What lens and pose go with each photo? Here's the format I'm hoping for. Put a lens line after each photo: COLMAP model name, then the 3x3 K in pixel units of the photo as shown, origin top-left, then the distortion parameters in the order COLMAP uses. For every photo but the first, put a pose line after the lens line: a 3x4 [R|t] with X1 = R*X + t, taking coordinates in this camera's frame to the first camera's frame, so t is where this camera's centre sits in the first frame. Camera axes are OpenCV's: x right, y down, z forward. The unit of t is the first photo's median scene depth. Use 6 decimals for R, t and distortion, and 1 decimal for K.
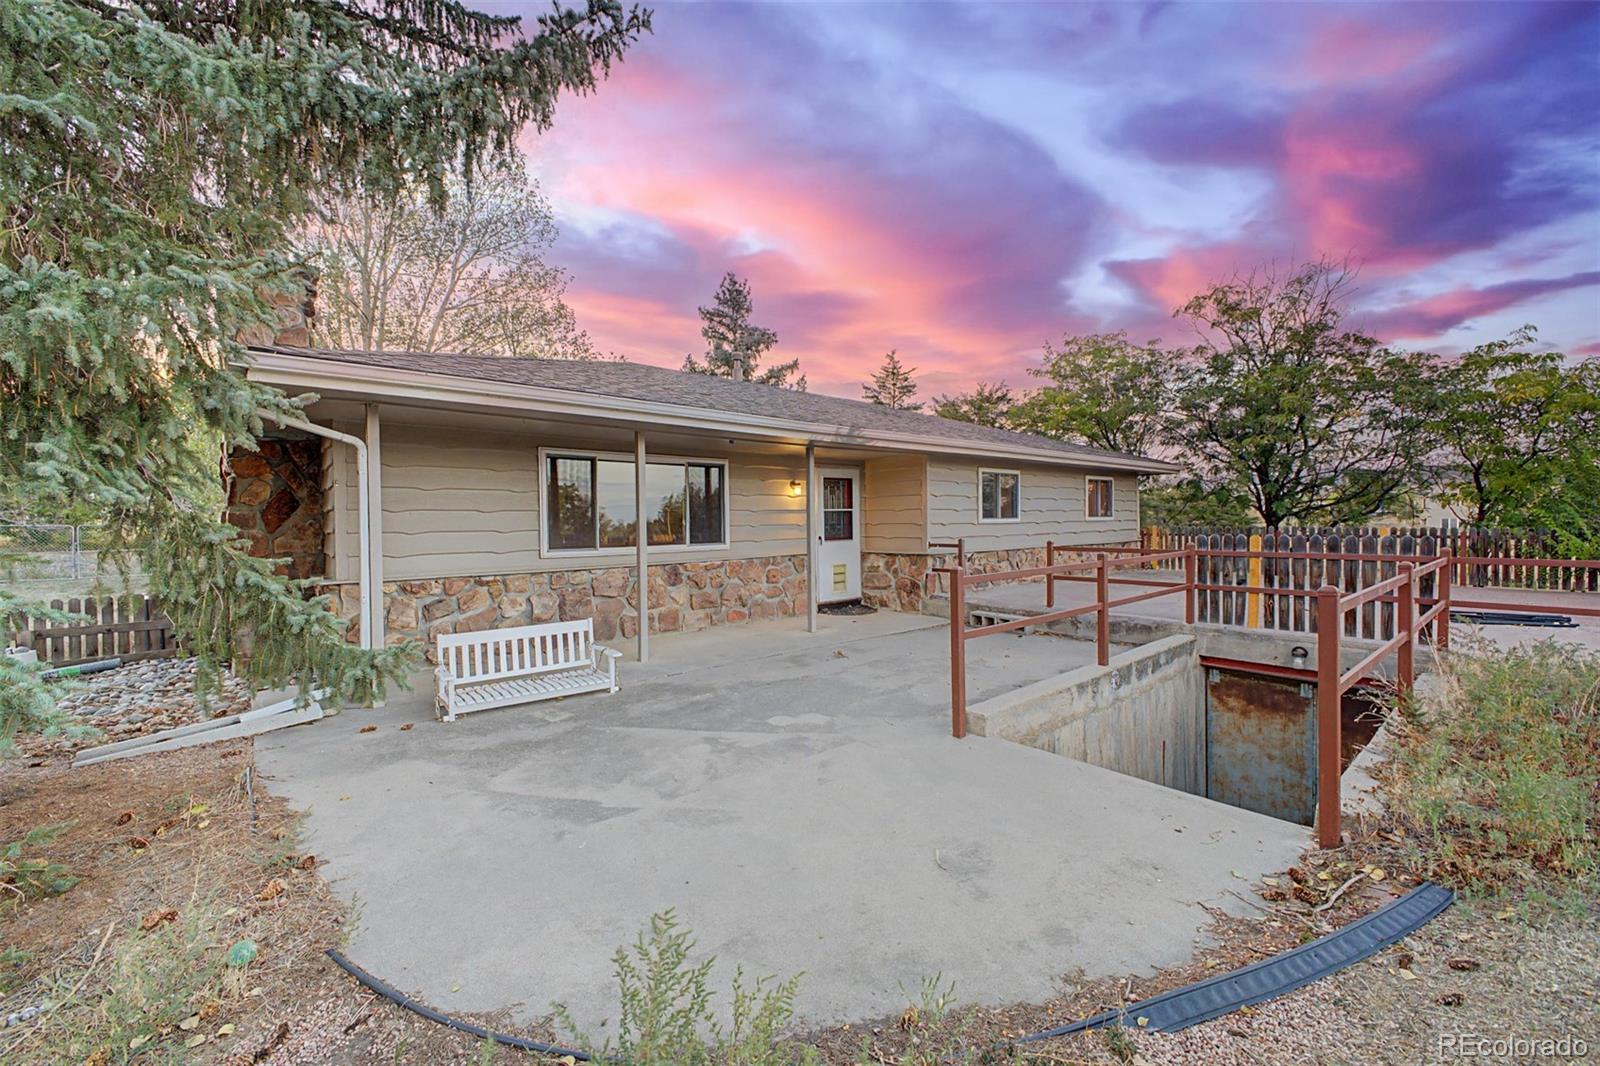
lens RADIAL K [[658.2, 0, 783.6], [0, 658.2, 535.4], [0, 0, 1]] dist [0.021429, 0.000006]
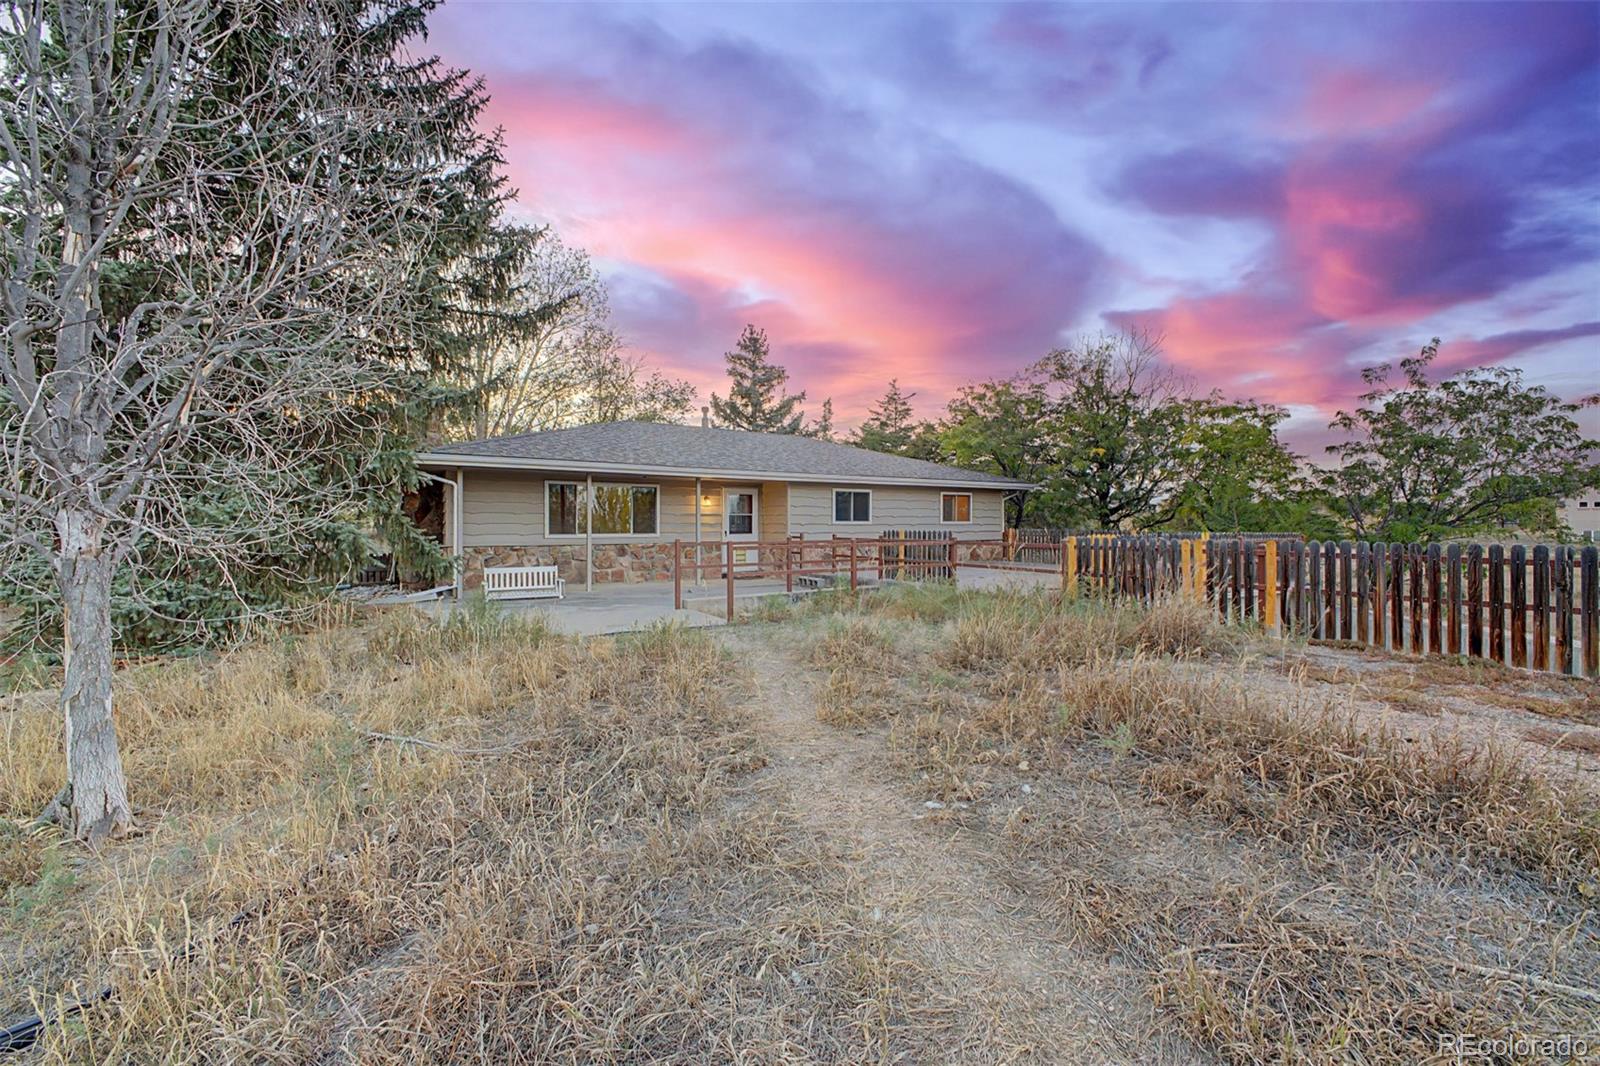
lens RADIAL K [[685.4, 0, 800.0], [0, 685.4, 533.0], [0, 0, 1]] dist [-0.001685, -0.000120]
pose [[0.989326, 0.017998, -0.144600, 0.443739], [-0.019026, 0.999803, -0.005729, 0.011396], [0.144469, 0.008419, 0.989474, -0.585150]]
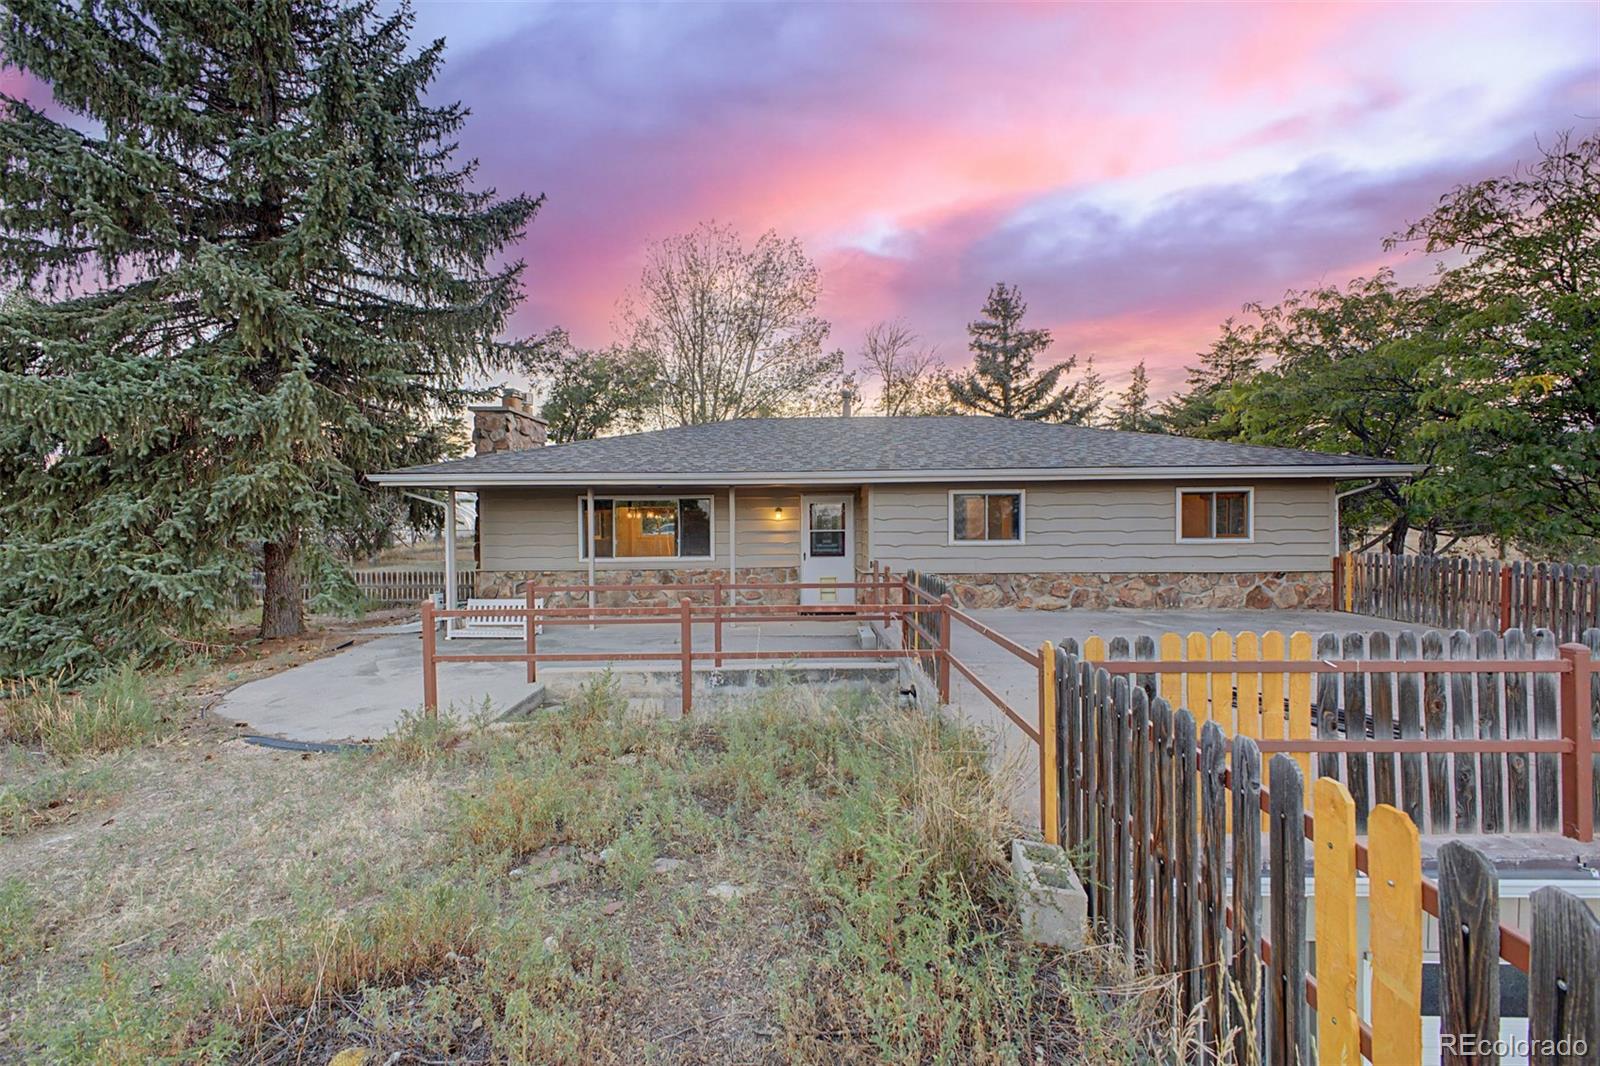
lens RADIAL K [[631.6, 0, 796.7], [0, 631.6, 542.1], [0, 0, 1]] dist [-0.000132, -0.000025]
pose [[0.739634, 0.033348, -0.672183, 0.757151], [-0.015764, 0.999356, 0.032233, -0.051648], [0.672825, -0.013245, 0.739683, 0.132421]]
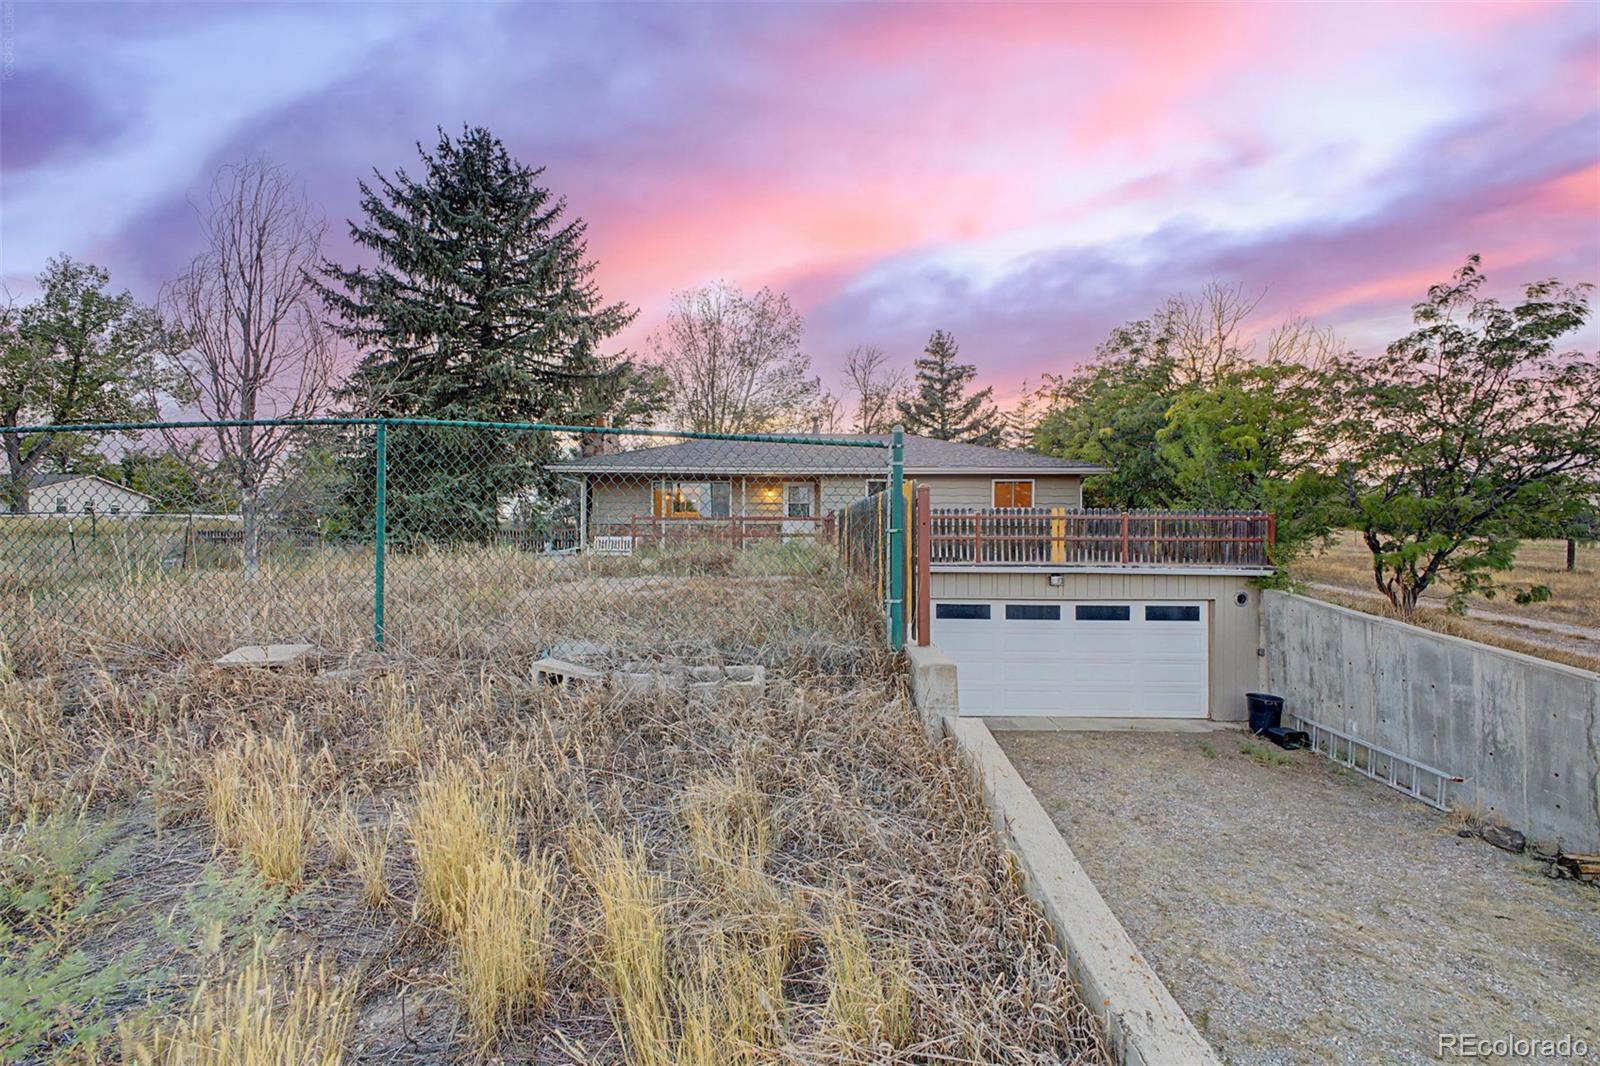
lens RADIAL K [[685.4, 0, 800.0], [0, 685.4, 533.0], [0, 0, 1]] dist [-0.001685, -0.000120]
pose [[0.750034, 0.026165, -0.660882, 1.377819], [-0.027498, 0.999587, 0.008368, 0.032582], [0.660828, 0.011897, 0.750443, -0.511057]]
